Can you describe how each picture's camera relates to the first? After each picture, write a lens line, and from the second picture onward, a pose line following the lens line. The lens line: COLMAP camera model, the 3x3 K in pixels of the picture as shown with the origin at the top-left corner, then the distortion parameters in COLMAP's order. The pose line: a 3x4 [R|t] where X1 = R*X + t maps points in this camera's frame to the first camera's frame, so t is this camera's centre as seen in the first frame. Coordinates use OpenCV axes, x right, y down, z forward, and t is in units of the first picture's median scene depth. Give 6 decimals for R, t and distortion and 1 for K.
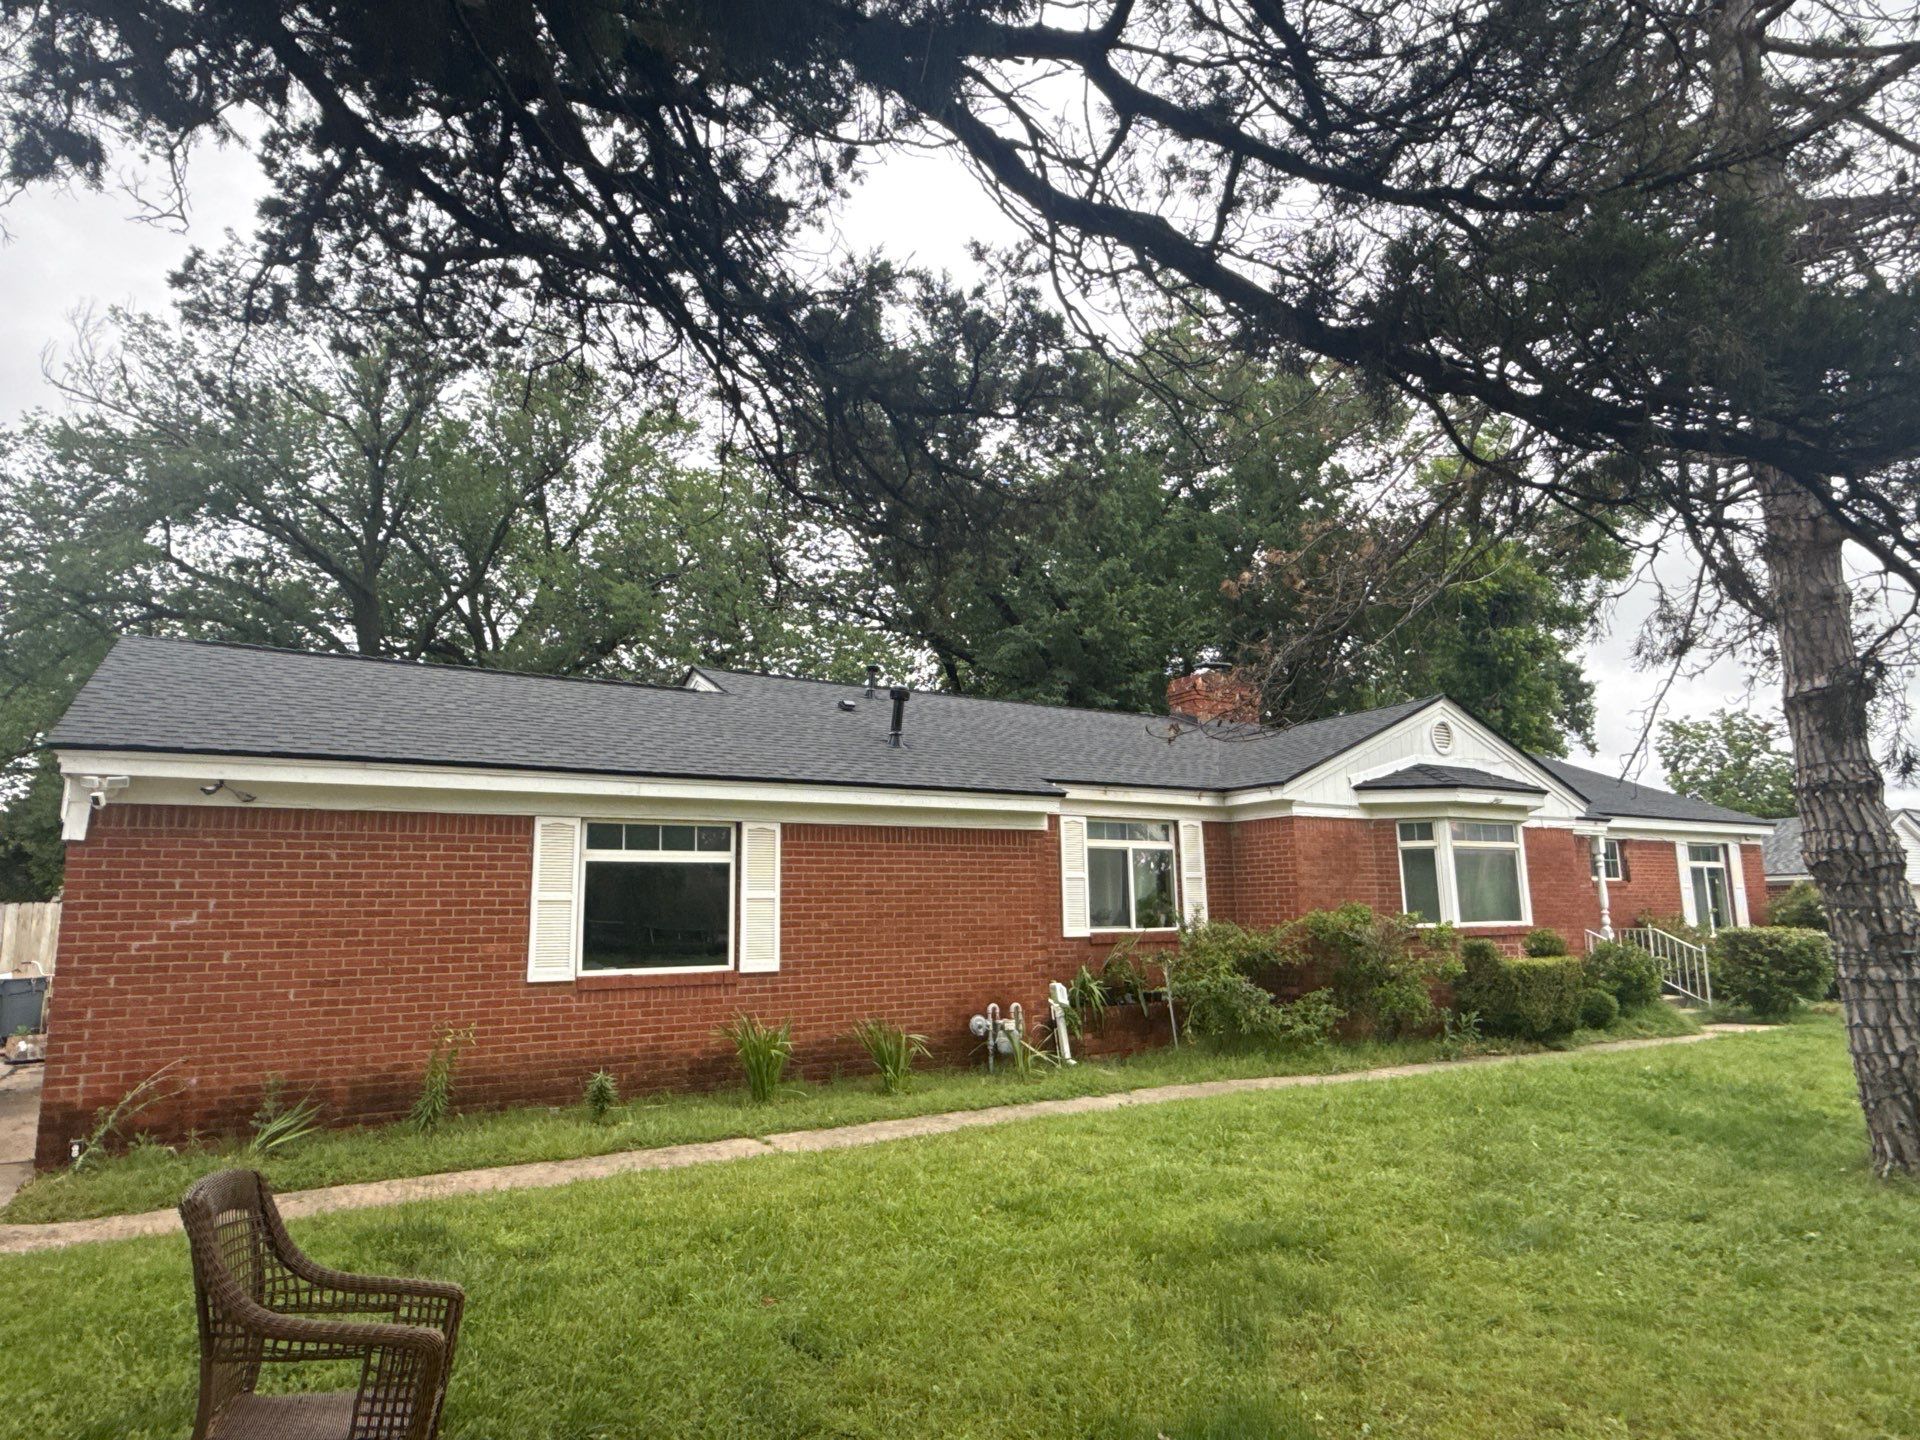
lens RADIAL K [[1174.3, 0, 956.8], [0, 1174.3, 735.6], [0, 0, 1]] dist [0.012719, -0.010673]
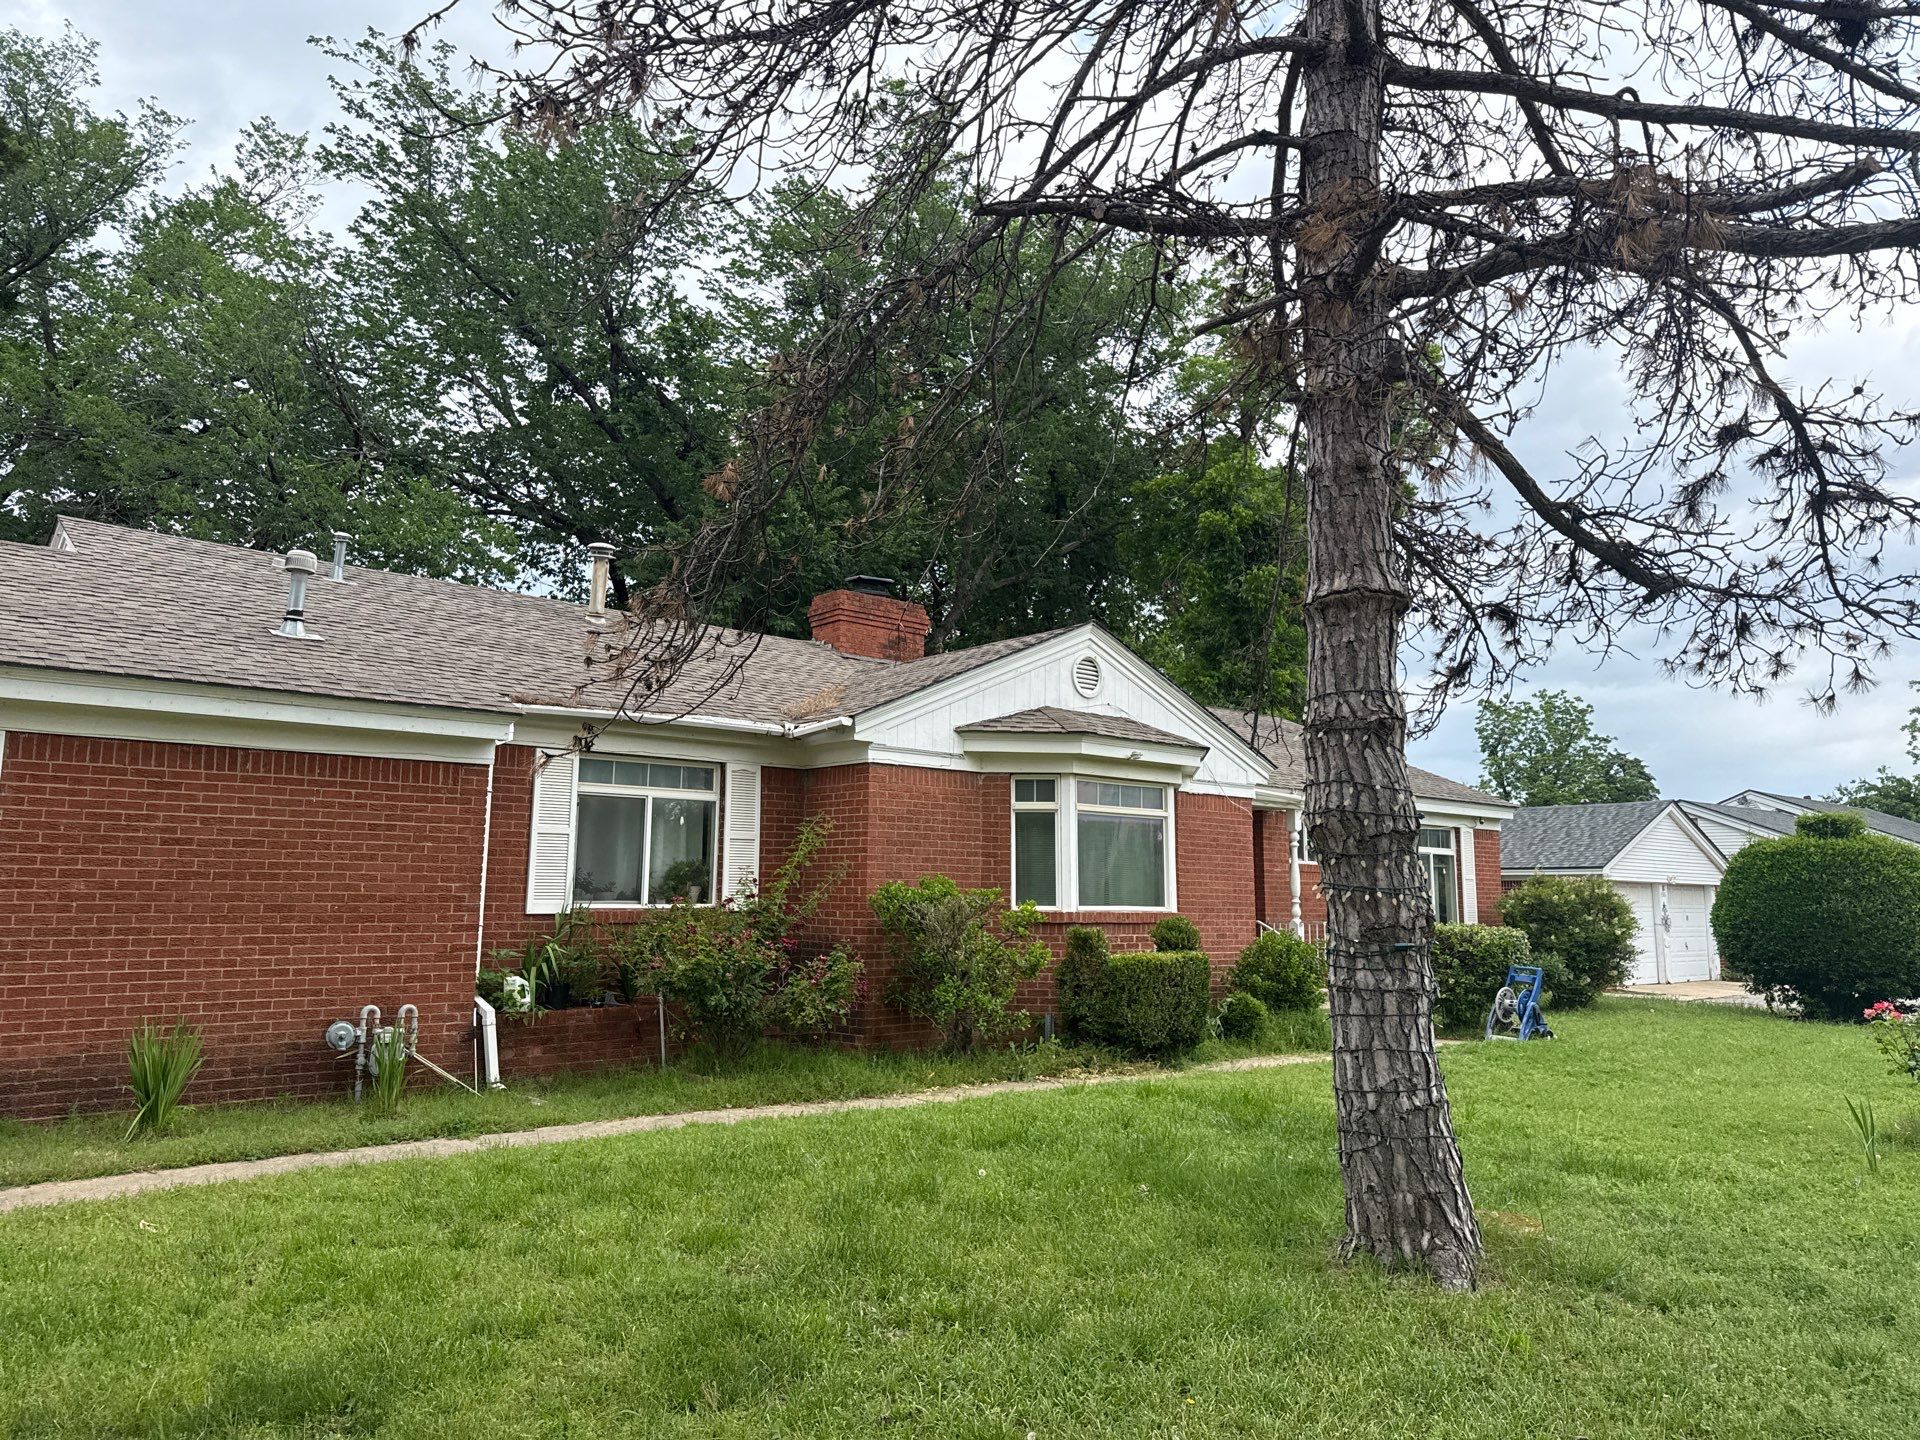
lens RADIAL K [[1386.4, 0, 983.5], [0, 1386.4, 716.8], [0, 0, 1]] dist [0.059348, -0.072909]
pose [[0.982087, 0.049281, 0.181870, 0.201817], [-0.053448, 0.998407, 0.018077, 0.018967], [-0.180689, -0.027473, 0.983156, 0.103140]]
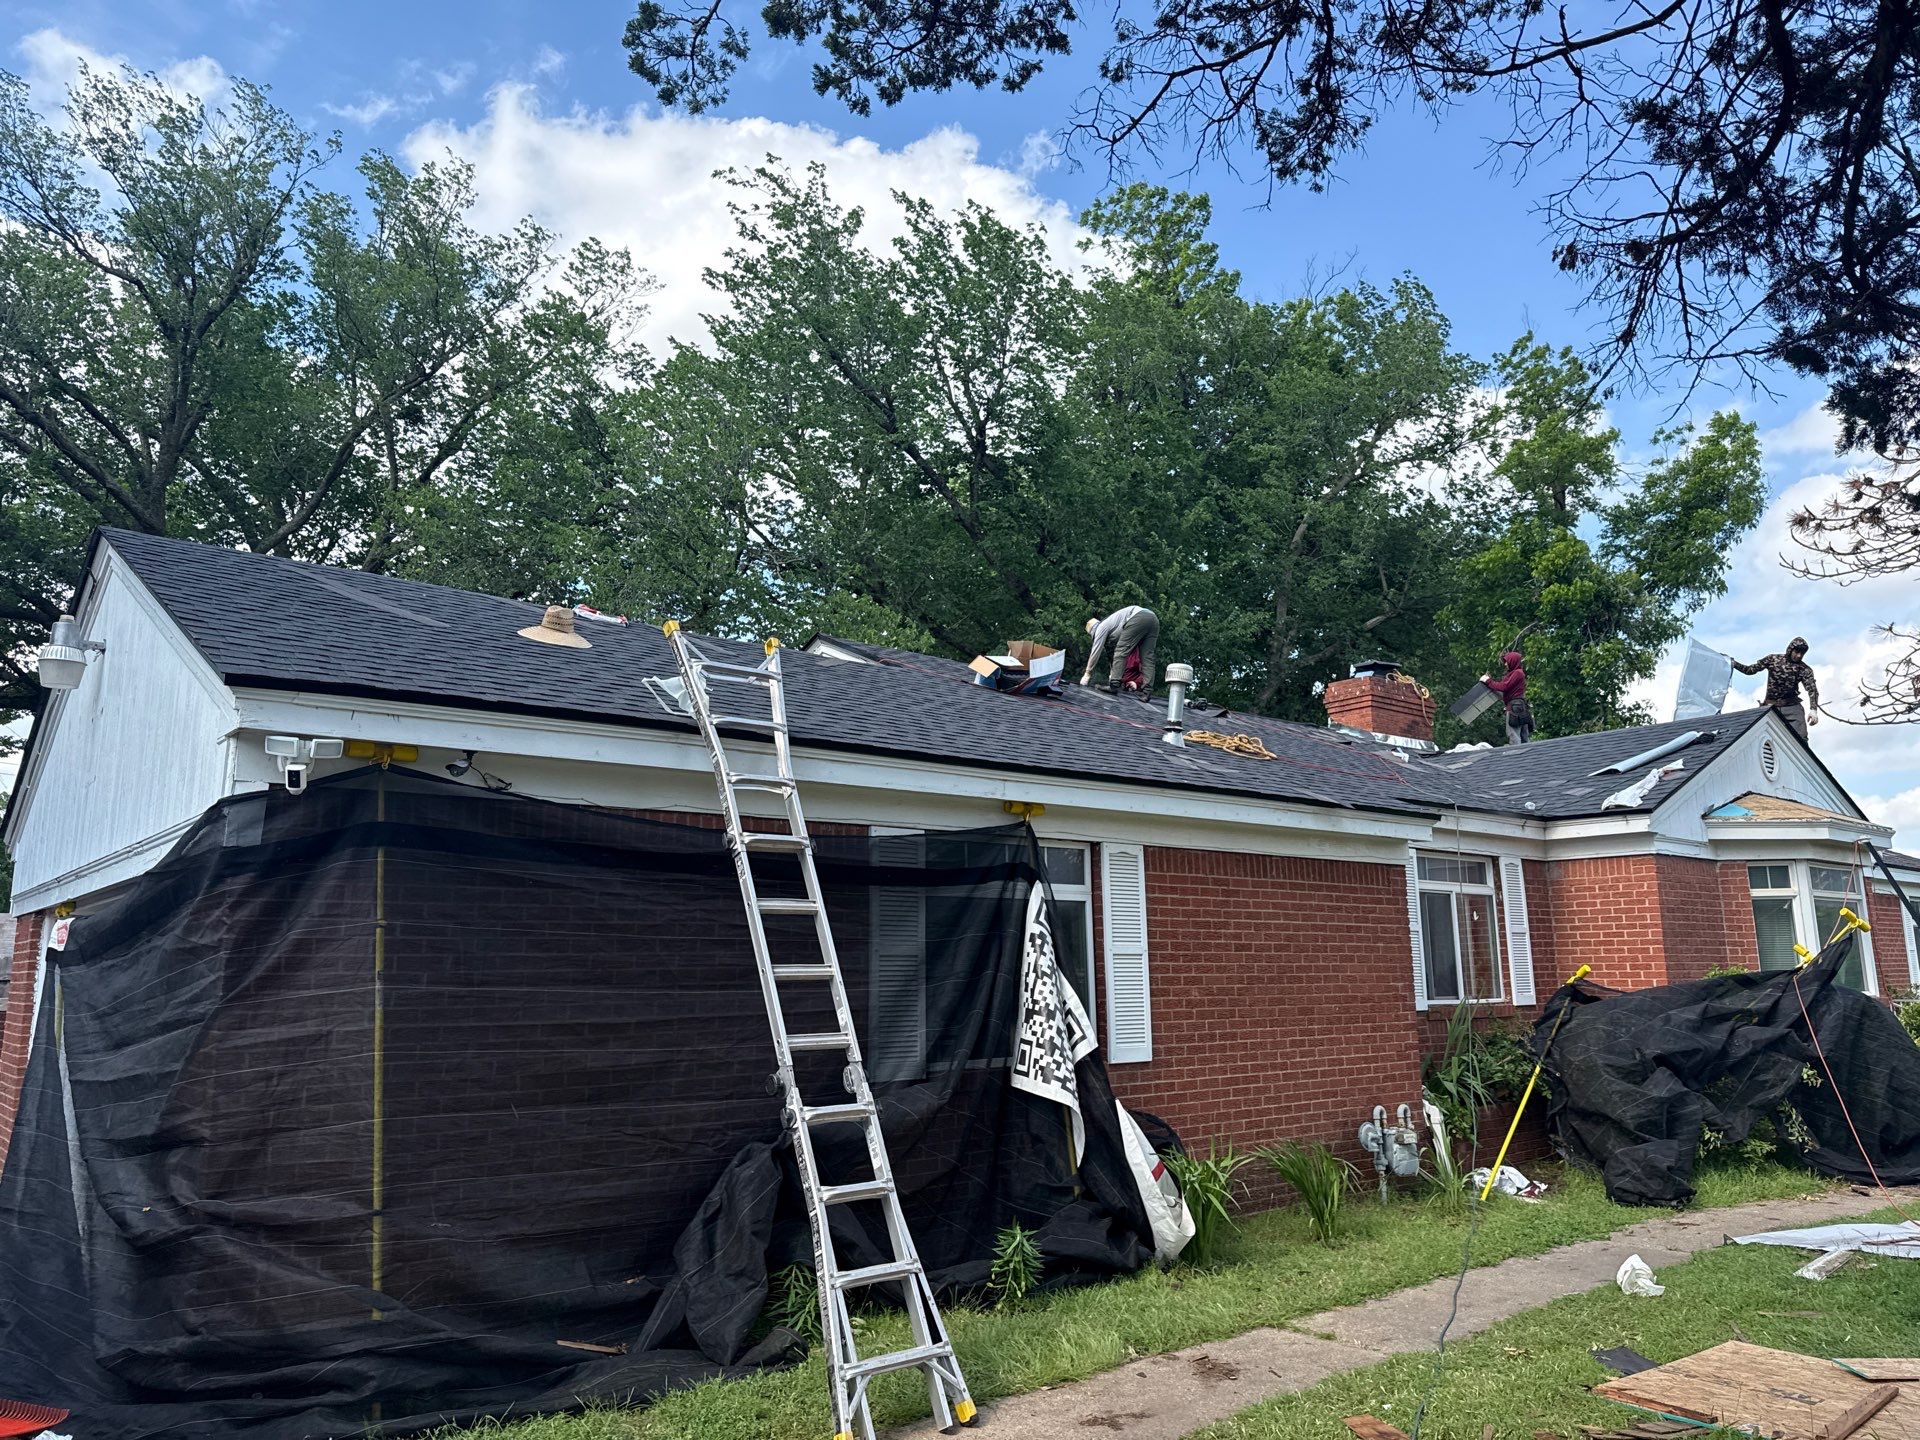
lens RADIAL K [[1386.4, 0, 955.5], [0, 1386.4, 724.1], [0, 0, 1]] dist [0.059348, -0.072909]
pose [[0.989205, 0.031560, 0.143097, -0.310709], [-0.027543, 0.999171, -0.029963, 0.025136], [-0.143924, 0.025699, 0.989255, 0.166537]]
